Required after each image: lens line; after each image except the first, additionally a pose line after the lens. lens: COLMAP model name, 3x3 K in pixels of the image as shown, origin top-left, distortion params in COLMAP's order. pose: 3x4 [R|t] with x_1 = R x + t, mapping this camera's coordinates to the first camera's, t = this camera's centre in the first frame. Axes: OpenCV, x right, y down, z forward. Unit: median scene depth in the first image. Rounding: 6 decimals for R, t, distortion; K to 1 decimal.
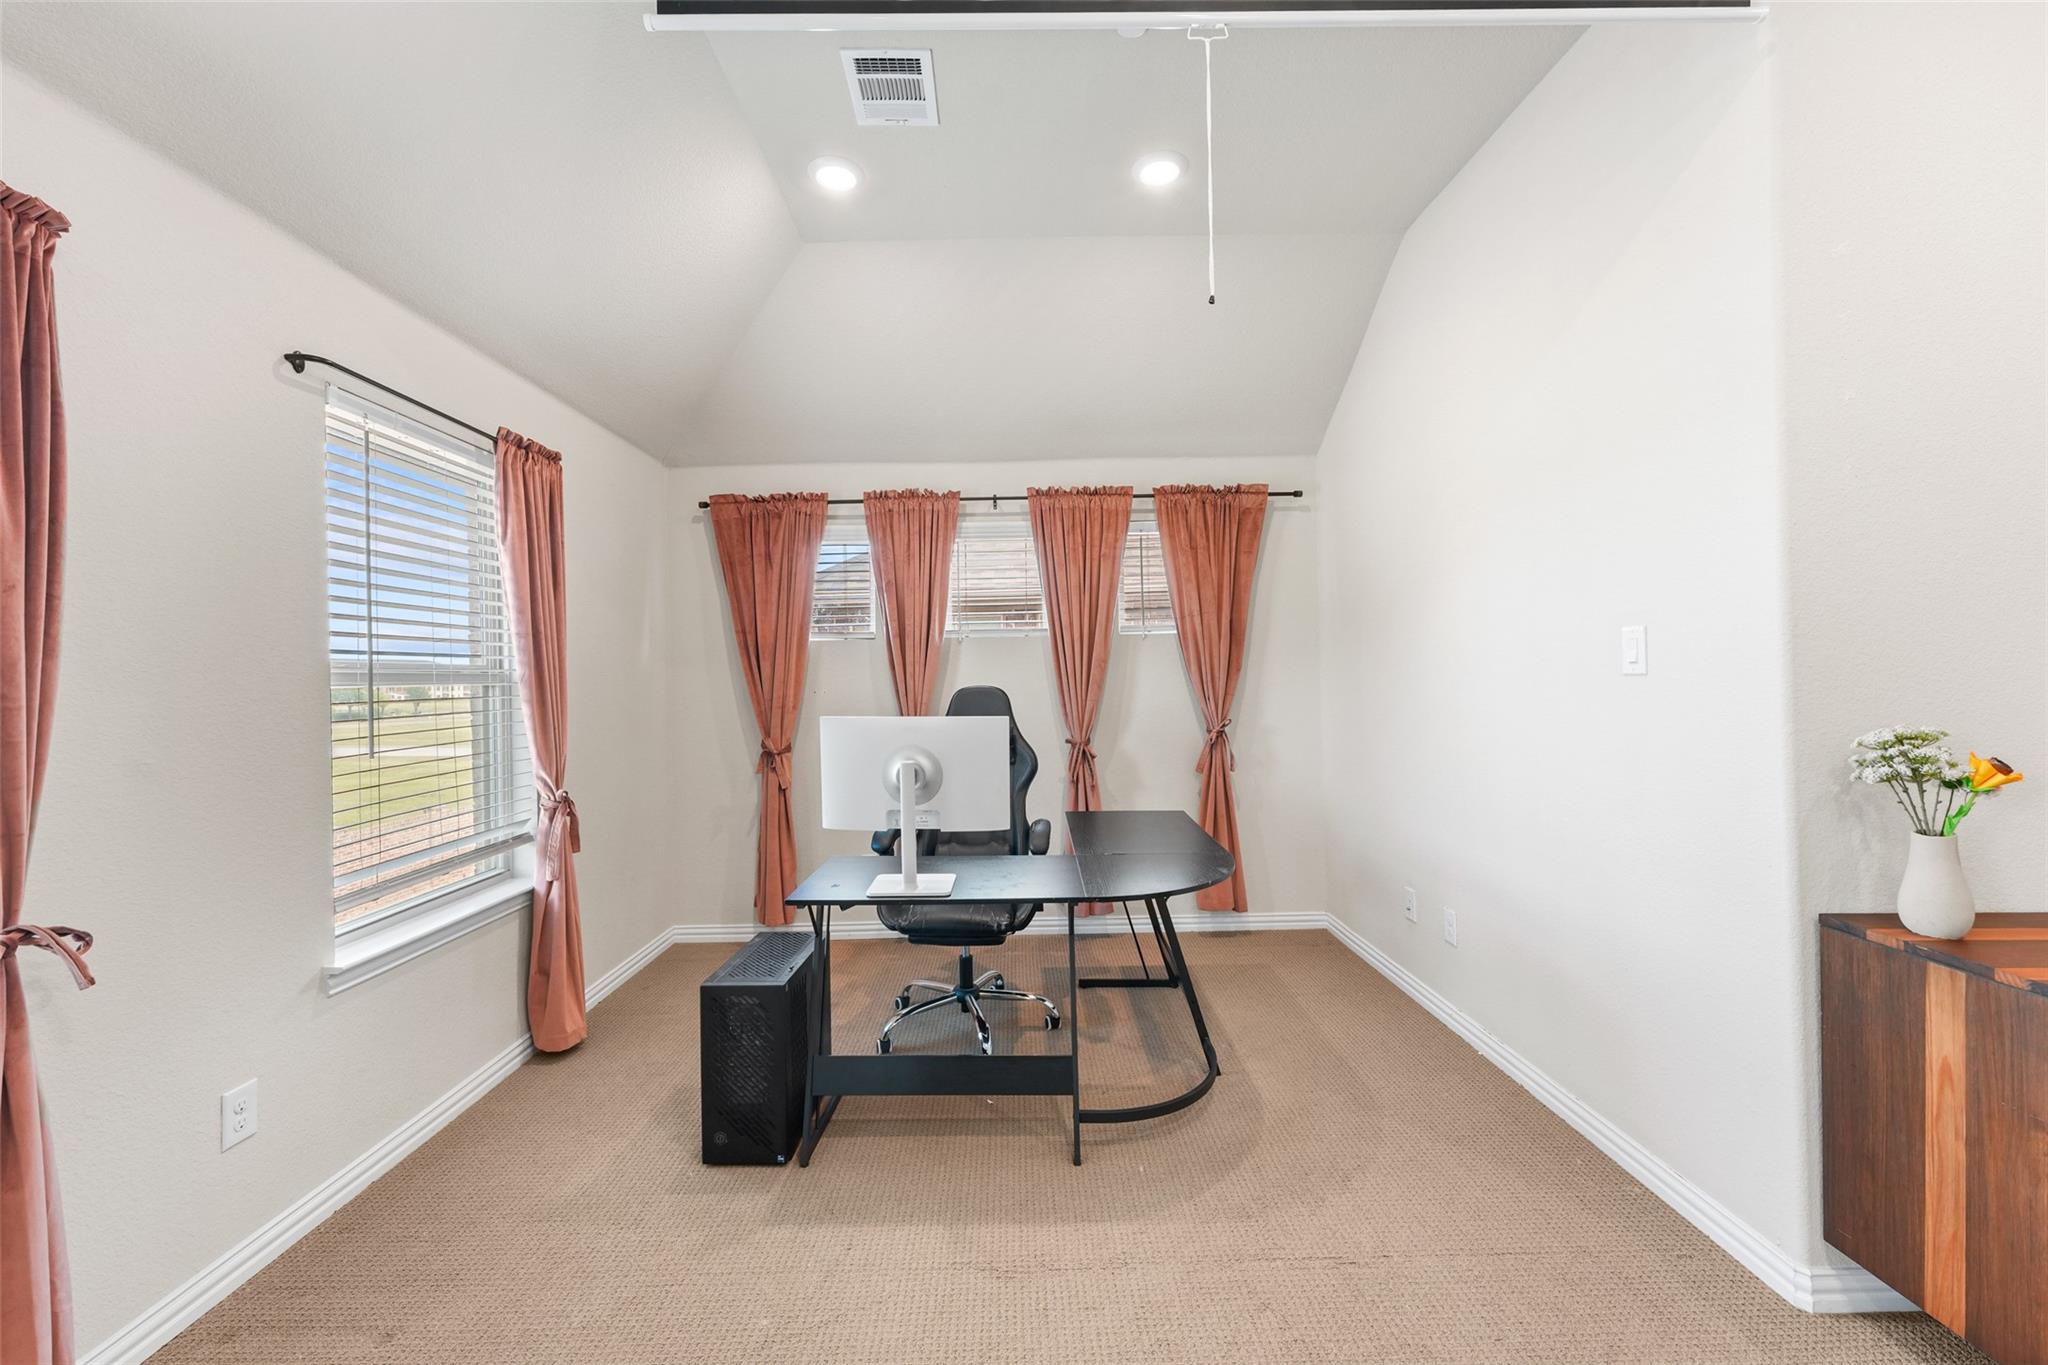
lens RADIAL K [[805.8, 0, 1015.5], [0, 805.8, 664.9], [0, 0, 1]] dist [0.001991, -0.000143]
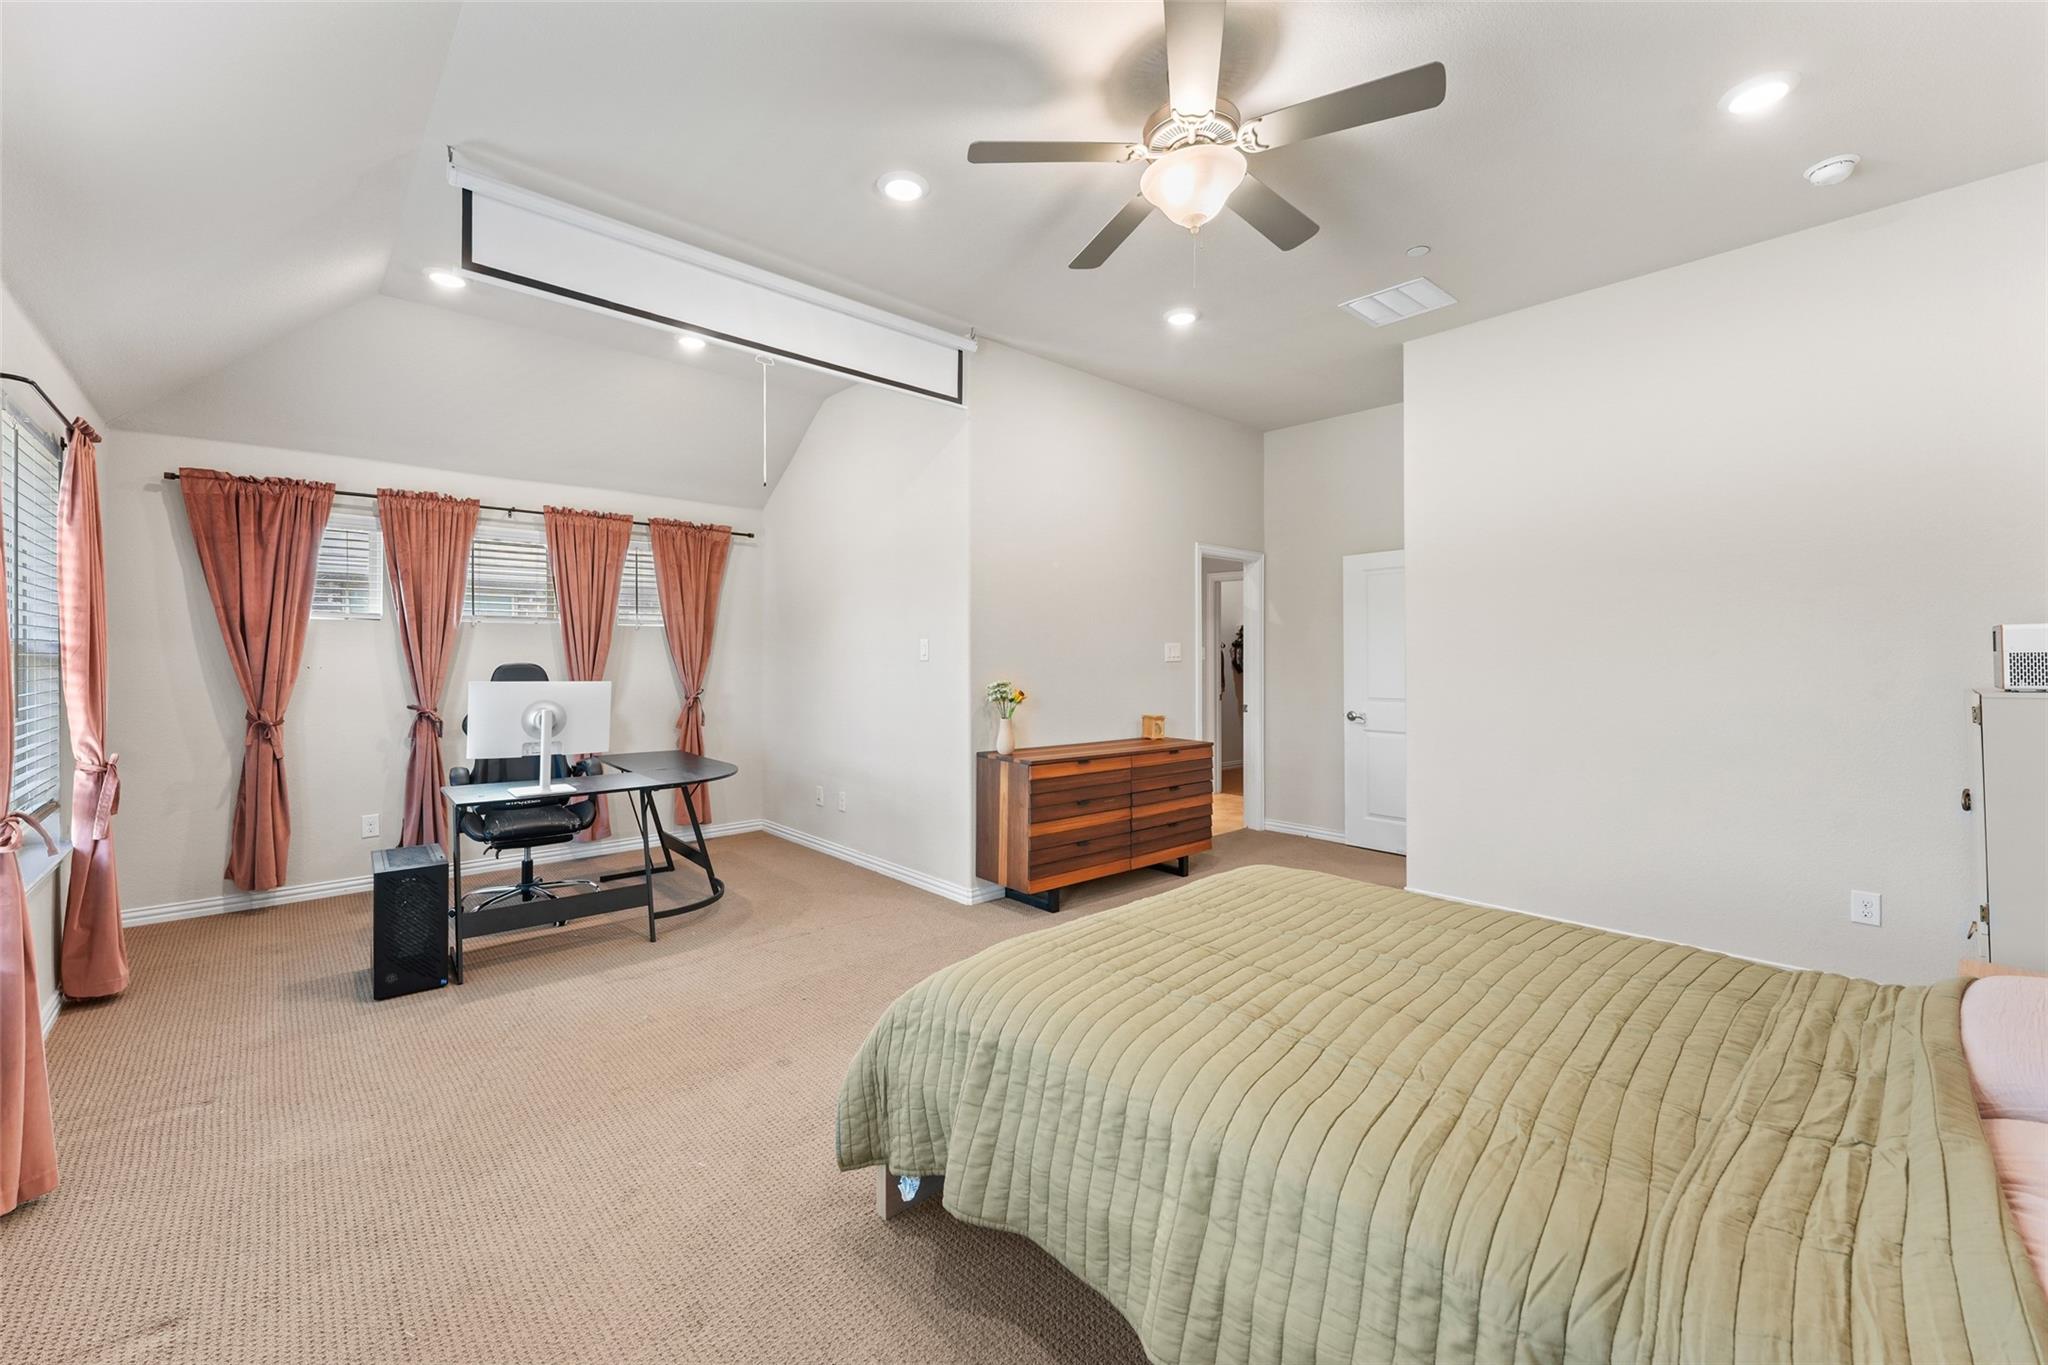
lens RADIAL K [[805.8, 0, 1015.5], [0, 805.8, 664.9], [0, 0, 1]] dist [0.001991, -0.000143]
pose [[0.742132, 0.011460, 0.670156, -0.279457], [-0.023918, 0.999670, 0.009392, -0.001885], [-0.669827, -0.022999, 0.742161, -0.425440]]
